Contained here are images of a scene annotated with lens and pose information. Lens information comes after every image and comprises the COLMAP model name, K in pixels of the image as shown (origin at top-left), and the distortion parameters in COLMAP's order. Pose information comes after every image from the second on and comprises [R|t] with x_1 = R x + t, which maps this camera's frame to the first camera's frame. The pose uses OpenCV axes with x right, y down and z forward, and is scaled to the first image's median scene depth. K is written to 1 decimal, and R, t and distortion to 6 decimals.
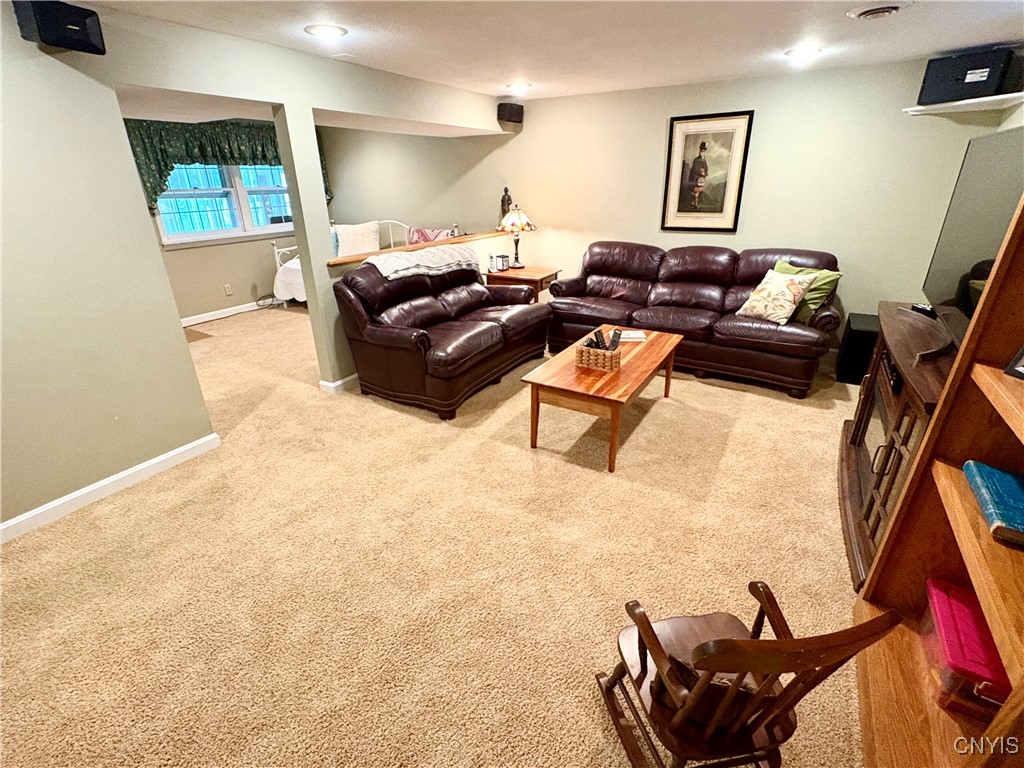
lens RADIAL K [[481.2, 0, 512.0], [0, 481.2, 384.0], [0, 0, 1]] dist [0.001096, 0.000993]
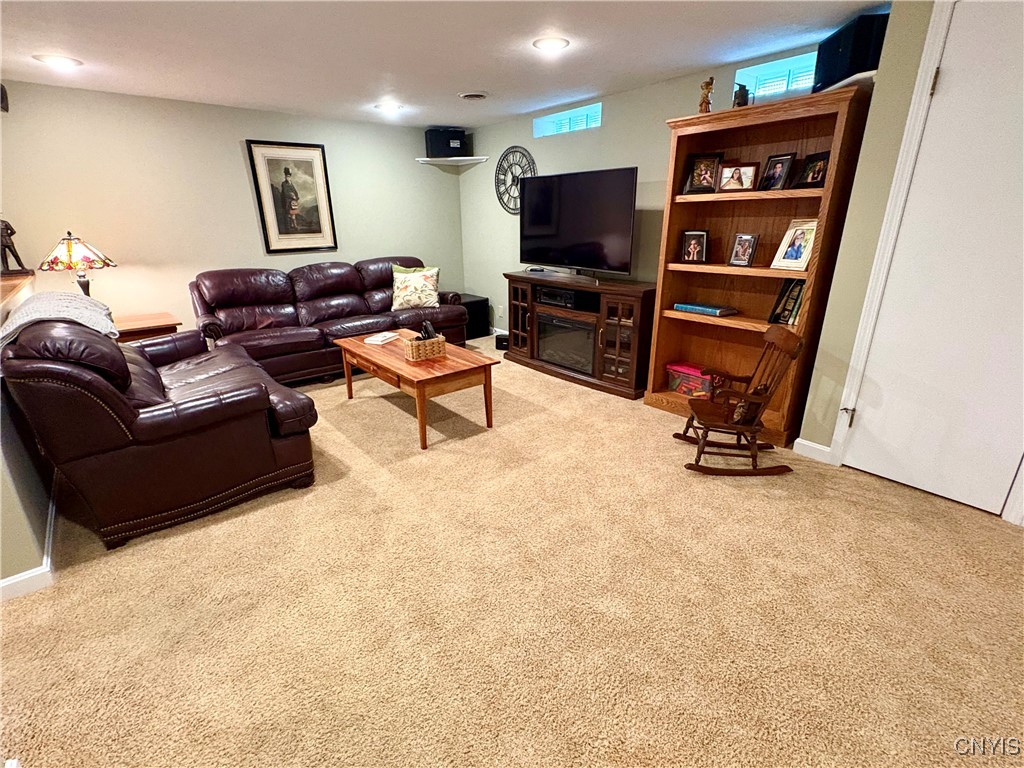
lens RADIAL K [[481.2, 0, 512.0], [0, 481.2, 384.0], [0, 0, 1]] dist [0.001096, 0.000993]
pose [[0.327836, -0.301795, 0.895234, -0.451872], [0.379130, 0.909978, 0.167928, -0.053934], [-0.865323, 0.284357, 0.412743, 0.236099]]
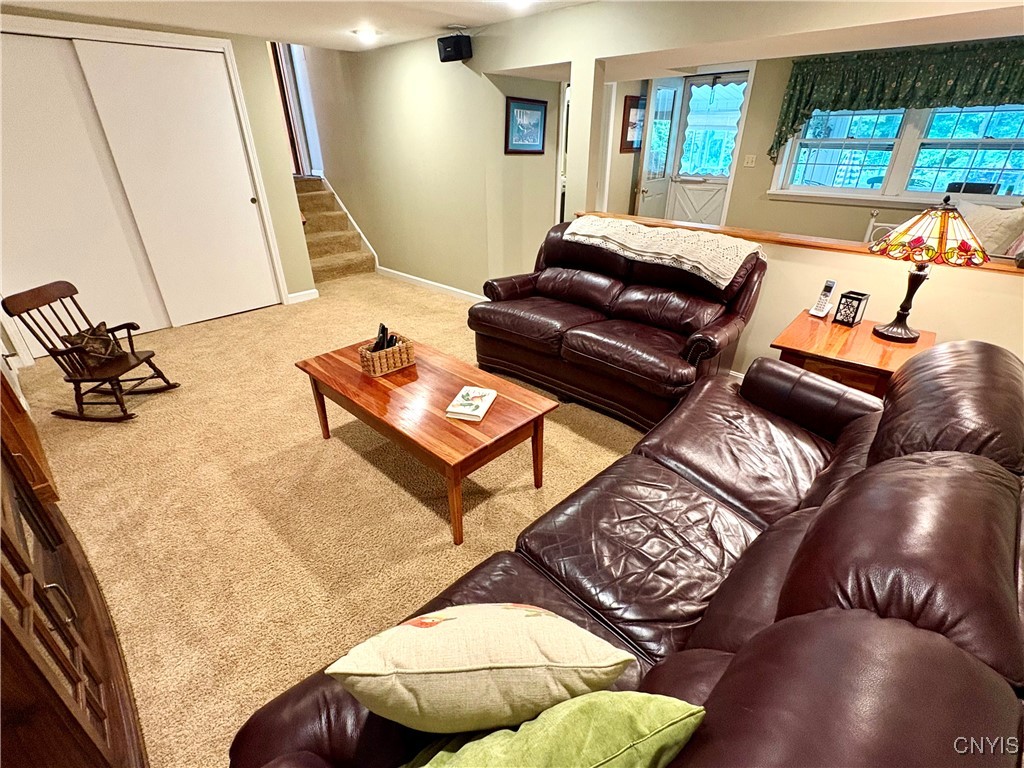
lens RADIAL K [[481.2, 0, 512.0], [0, 481.2, 384.0], [0, 0, 1]] dist [0.001096, 0.000993]
pose [[-0.216221, 0.463665, -0.859222, 0.517453], [-0.376369, 0.772441, 0.511548, -0.313997], [0.900886, 0.433992, 0.007491, 0.715760]]
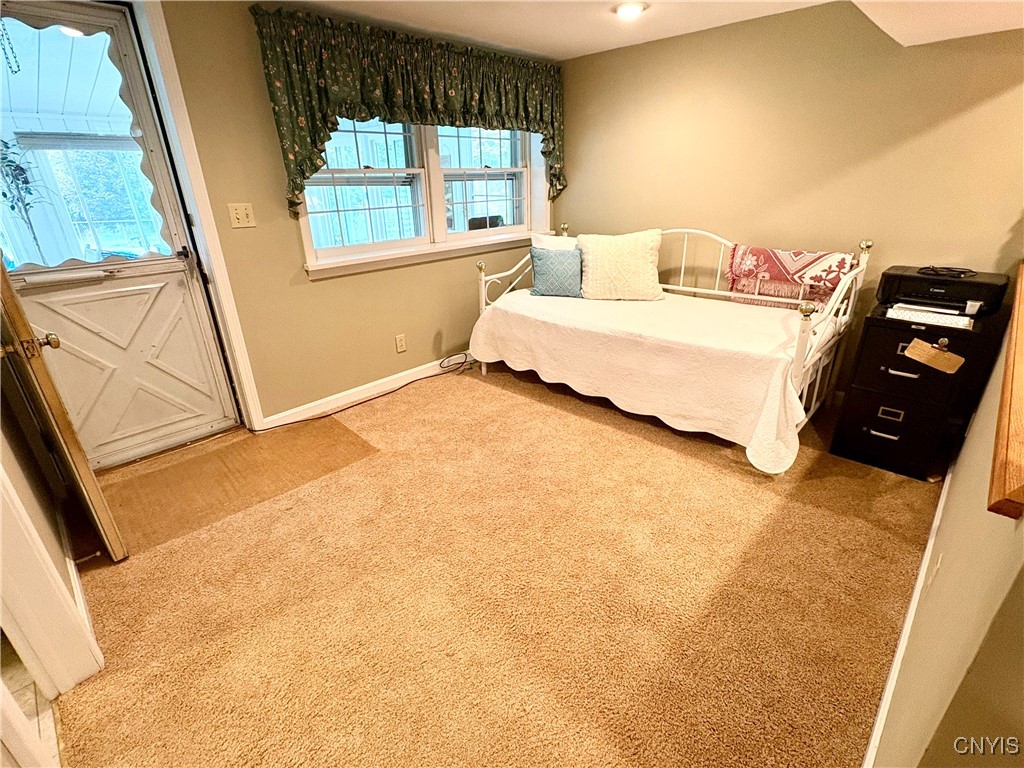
lens RADIAL K [[481.2, 0, 512.0], [0, 481.2, 384.0], [0, 0, 1]] dist [0.001096, 0.000993]
pose [[0.973095, 0.089020, -0.212510, -0.398736], [-0.087385, 0.996028, 0.017093, -0.203796], [0.213188, 0.001937, 0.977009, 0.554269]]
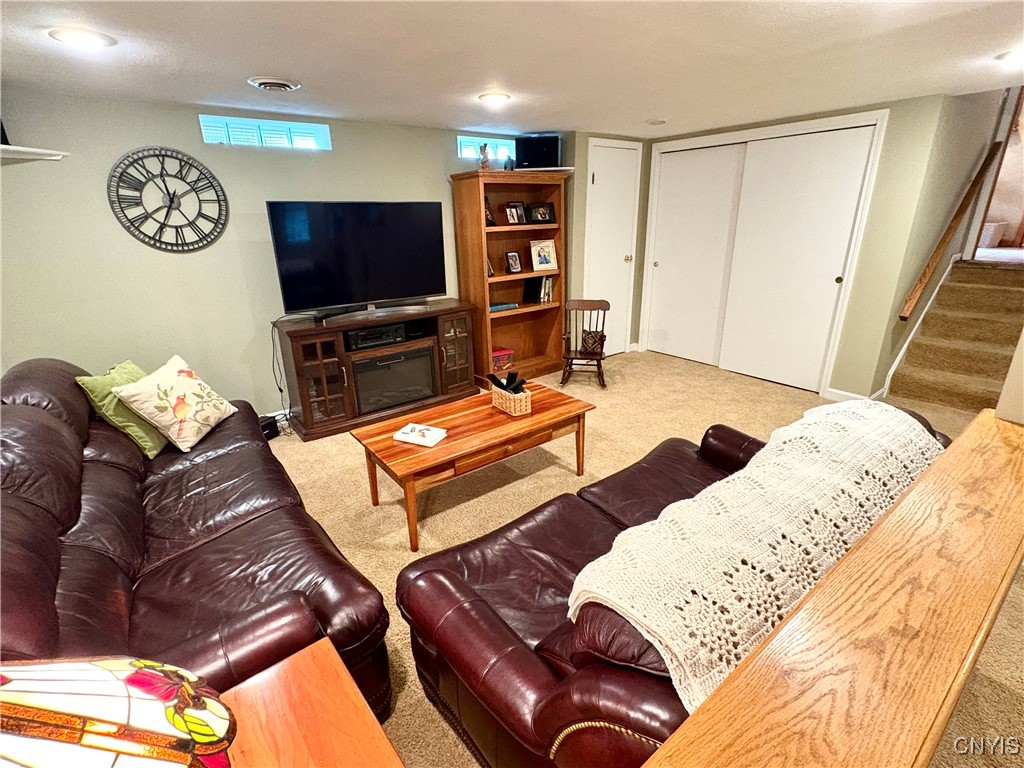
lens RADIAL K [[481.2, 0, 512.0], [0, 481.2, 384.0], [0, 0, 1]] dist [0.001096, 0.000993]
pose [[-0.930689, -0.090770, 0.354371, -0.099961], [0.174051, 0.742171, 0.647215, -0.423059], [-0.321752, 0.664035, -0.674932, 0.972023]]
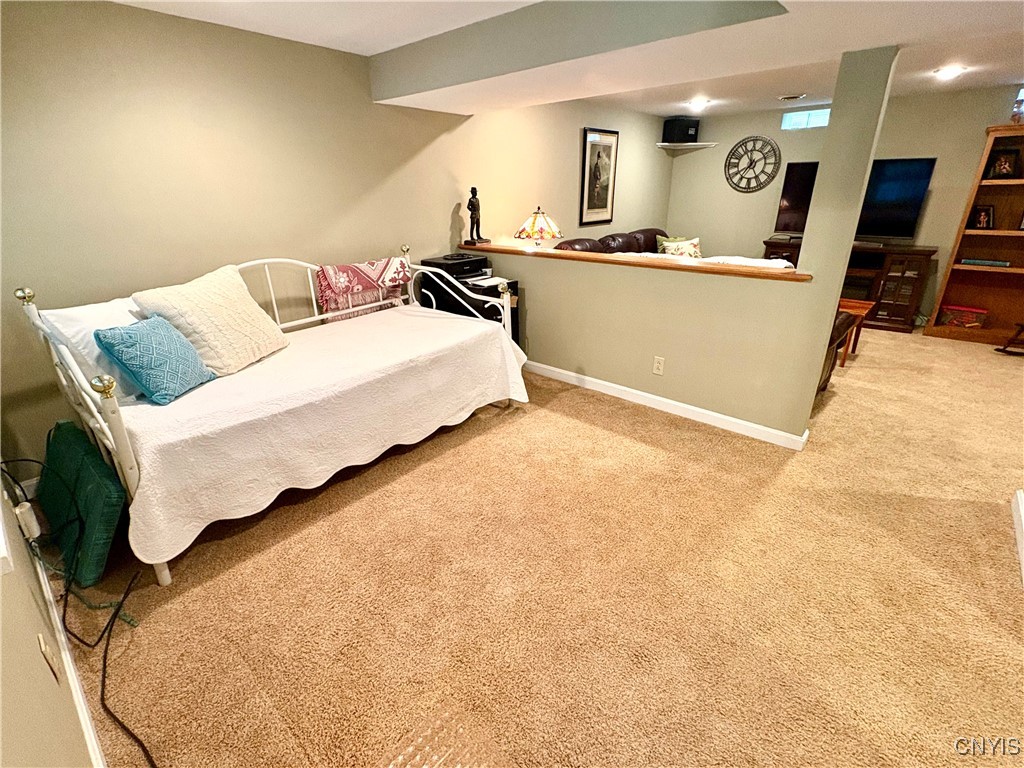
lens RADIAL K [[481.2, 0, 512.0], [0, 481.2, 384.0], [0, 0, 1]] dist [0.001096, 0.000993]
pose [[0.183751, -0.354212, 0.916935, -0.846577], [0.391877, 0.881881, 0.262140, -0.333916], [-0.901481, 0.311158, 0.300854, 0.874084]]
